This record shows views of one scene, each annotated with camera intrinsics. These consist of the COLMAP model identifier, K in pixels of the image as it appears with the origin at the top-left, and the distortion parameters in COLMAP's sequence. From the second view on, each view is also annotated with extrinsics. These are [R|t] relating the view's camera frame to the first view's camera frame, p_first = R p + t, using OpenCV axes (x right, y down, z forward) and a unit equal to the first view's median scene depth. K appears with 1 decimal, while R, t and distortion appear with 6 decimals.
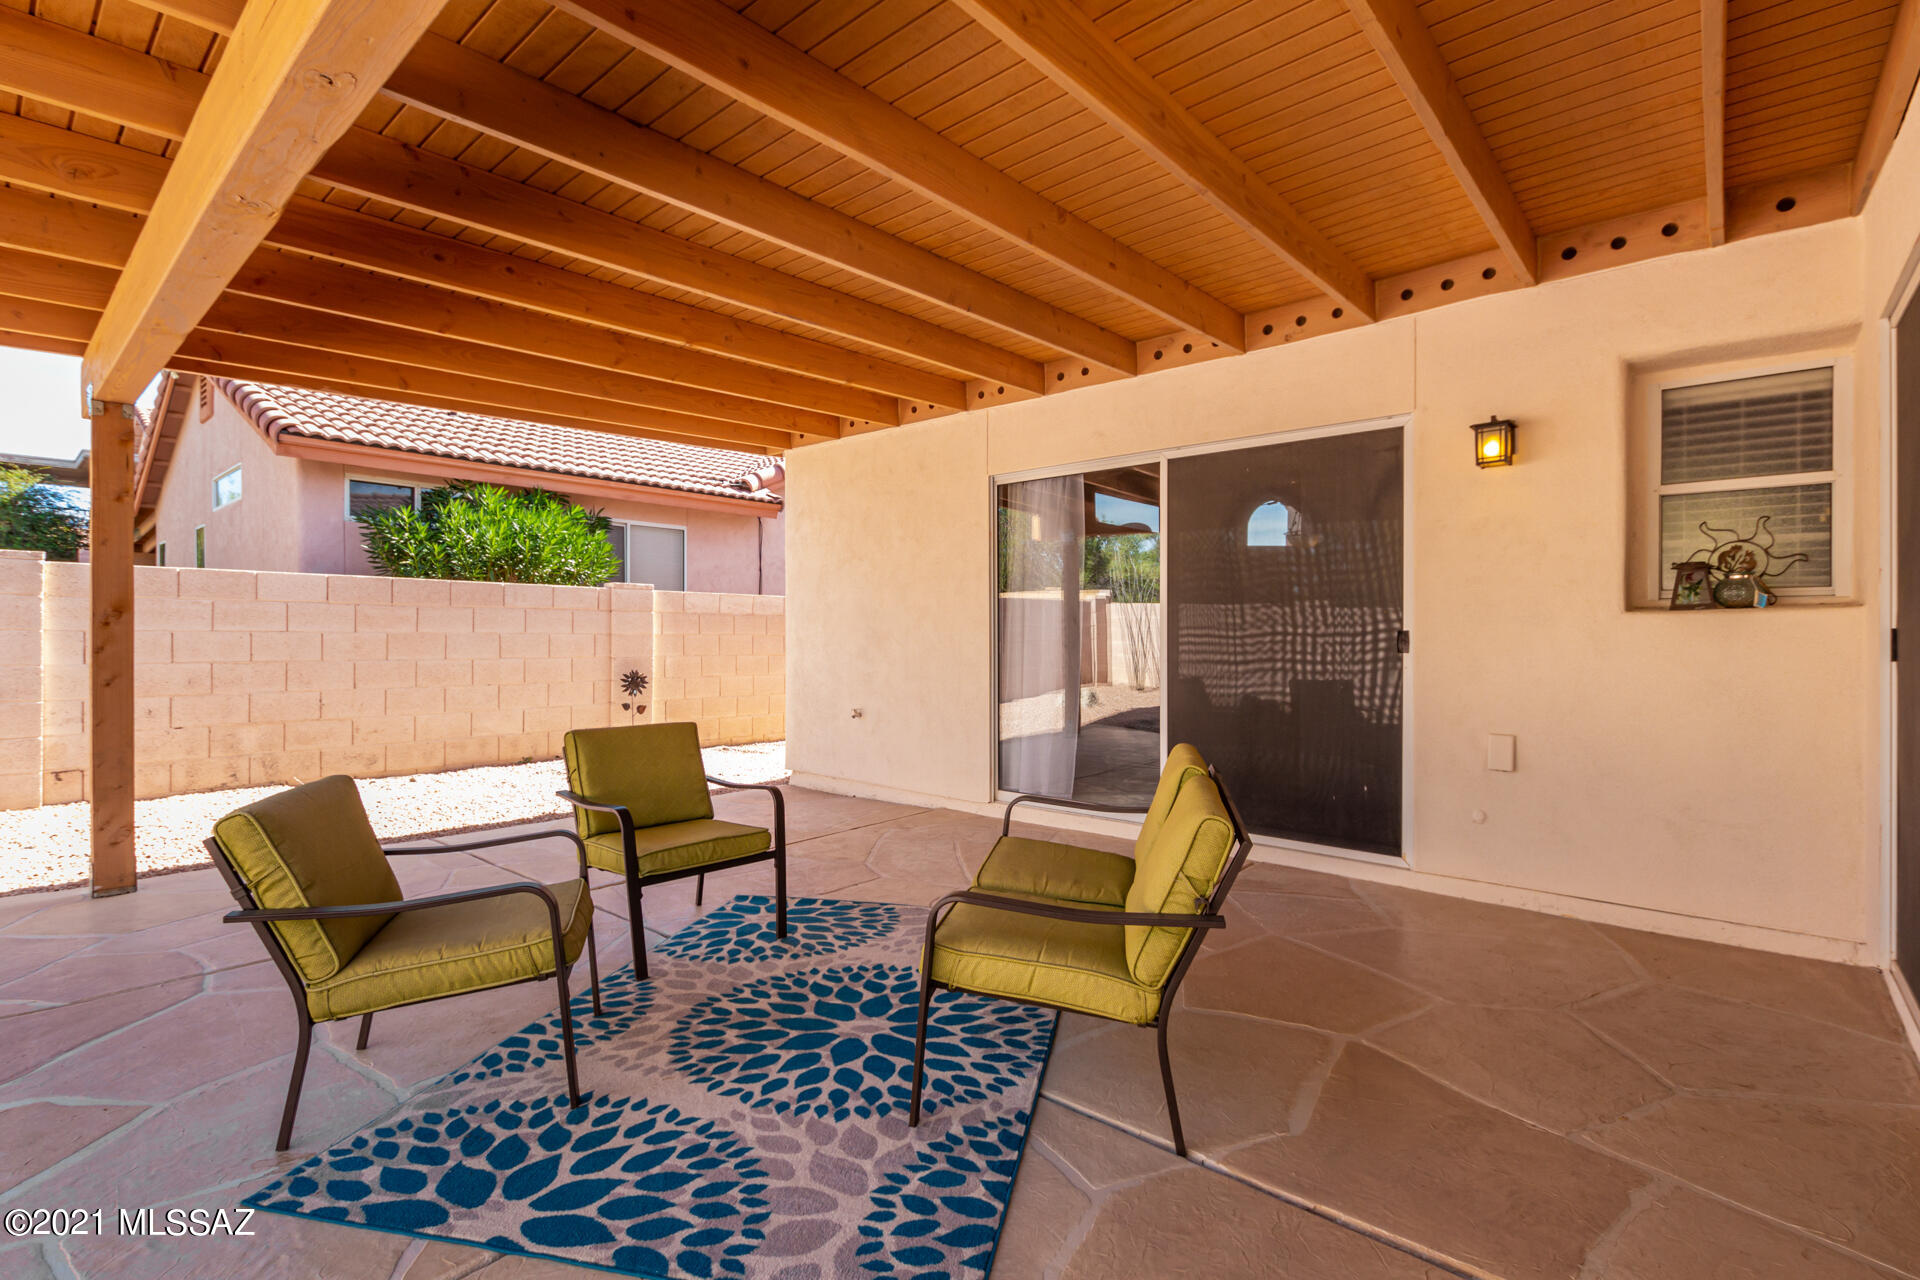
lens RADIAL K [[879.4, 0, 967.6], [0, 879.4, 635.9], [0, 0, 1]] dist [0.003533, -0.000544]
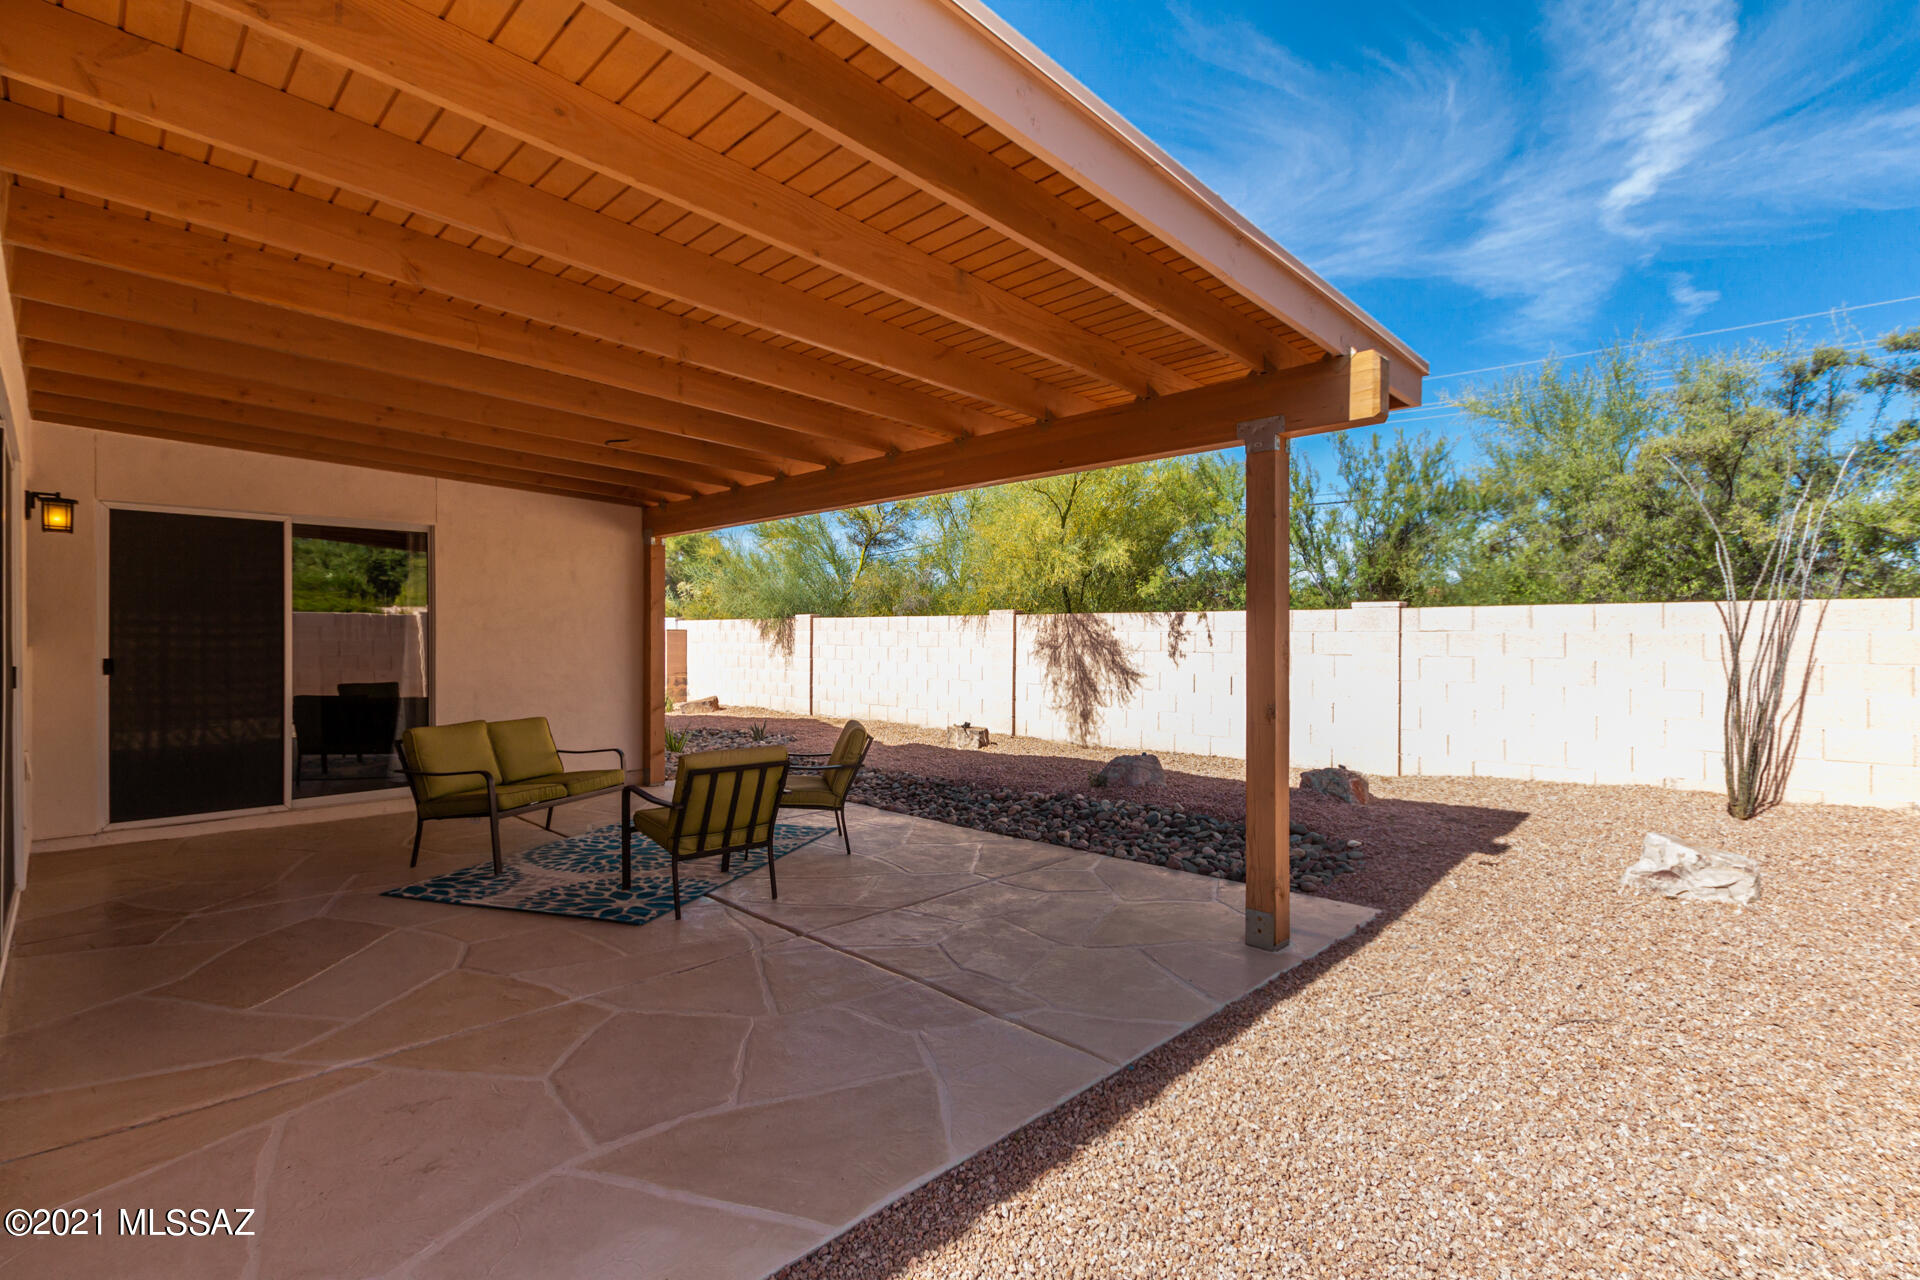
lens RADIAL K [[879.4, 0, 967.6], [0, 879.4, 635.9], [0, 0, 1]] dist [0.003533, -0.000544]
pose [[-0.997838, -0.003137, 0.065640, -0.762519], [-0.002738, 0.999977, 0.006170, -0.058558], [-0.065658, 0.005977, -0.997824, 2.136732]]
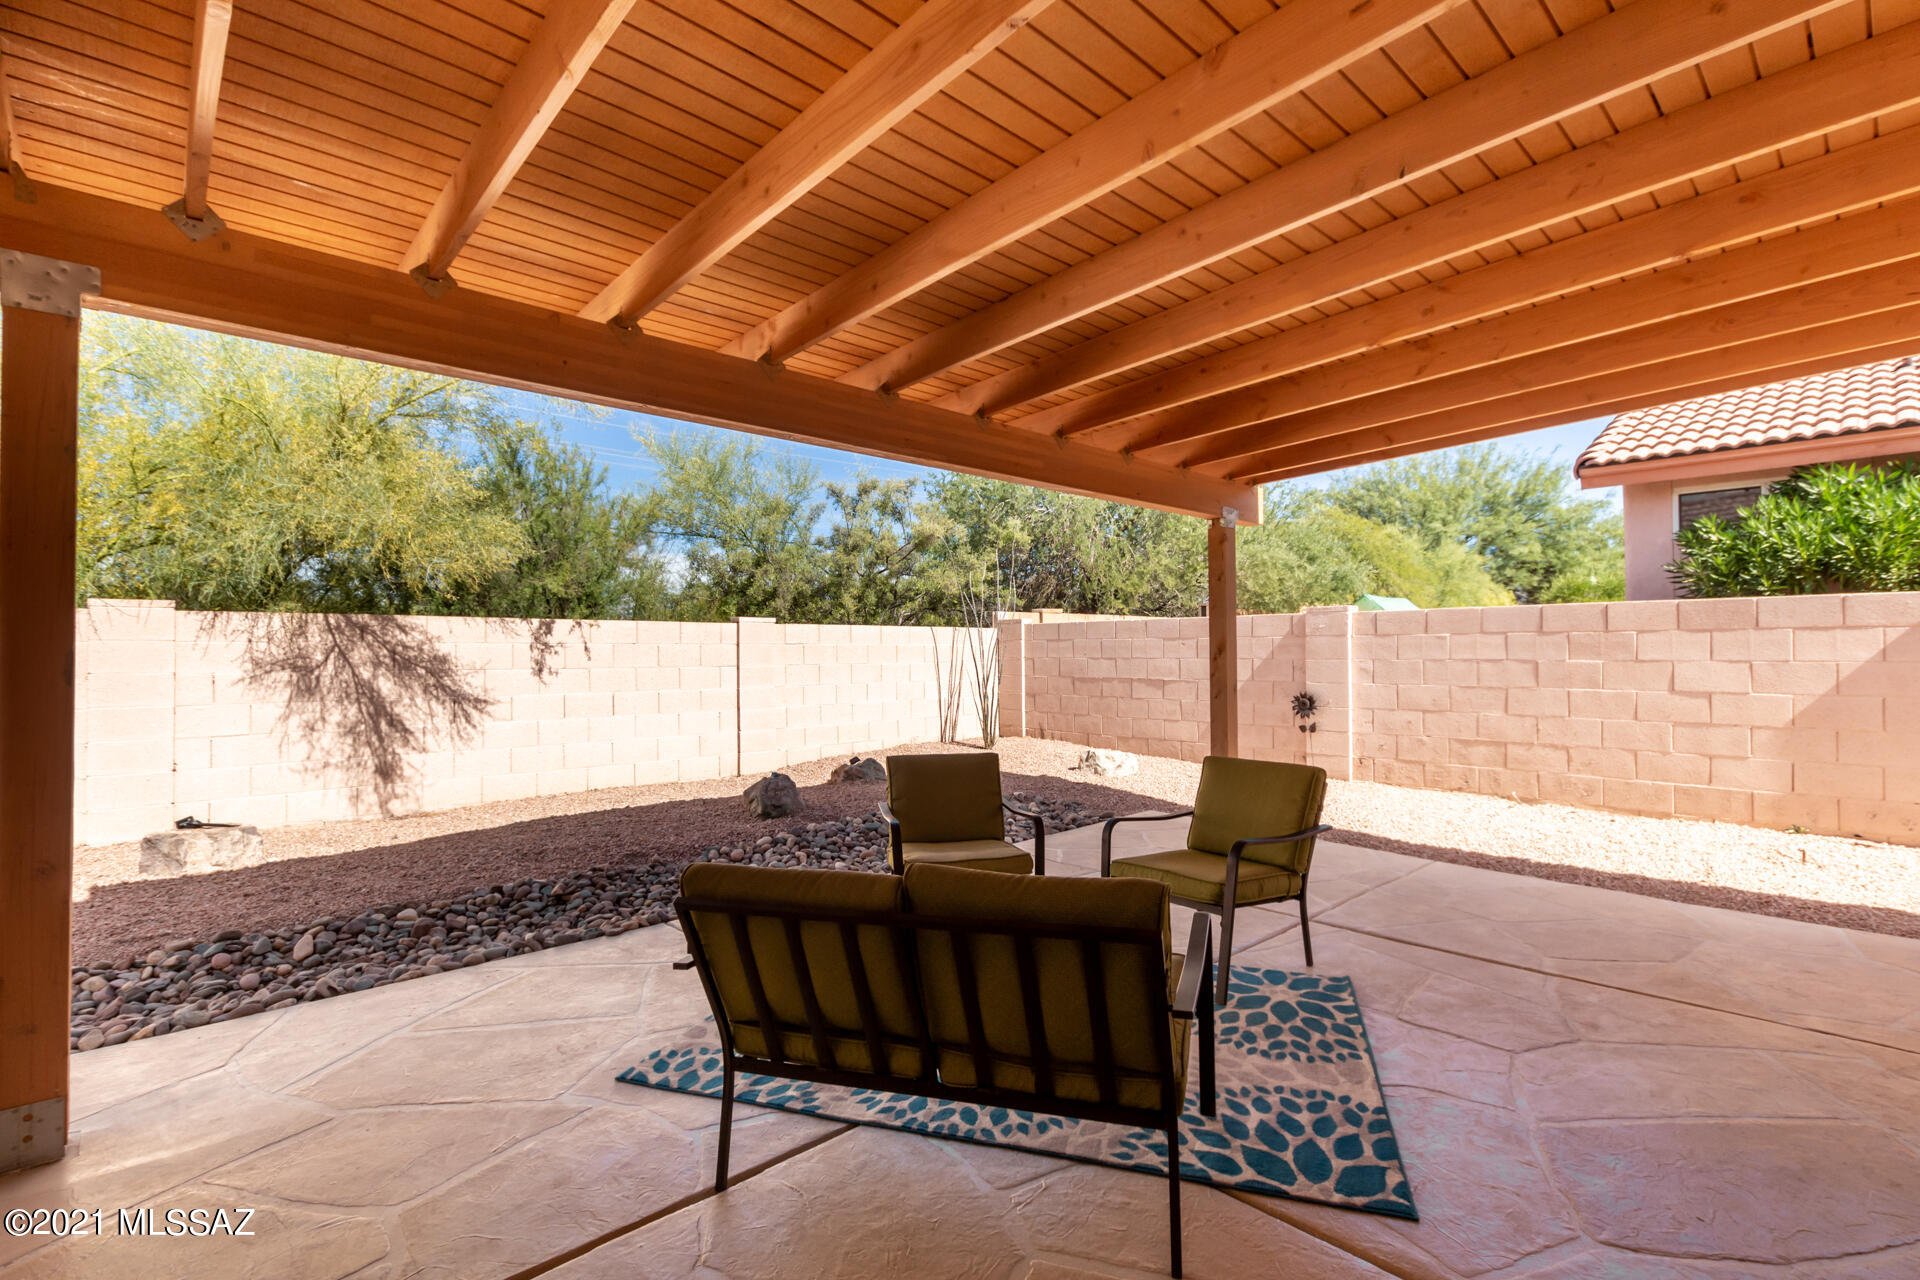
lens RADIAL K [[884.7, 0, 958.2], [0, 884.7, 653.8], [0, 0, 1]] dist [-0.000255, -0.000377]
pose [[-0.113921, -0.002218, -0.993487, 0.682051], [0.005187, 0.999983, -0.002827, -0.022595], [0.993476, -0.005475, -0.113907, 0.761842]]
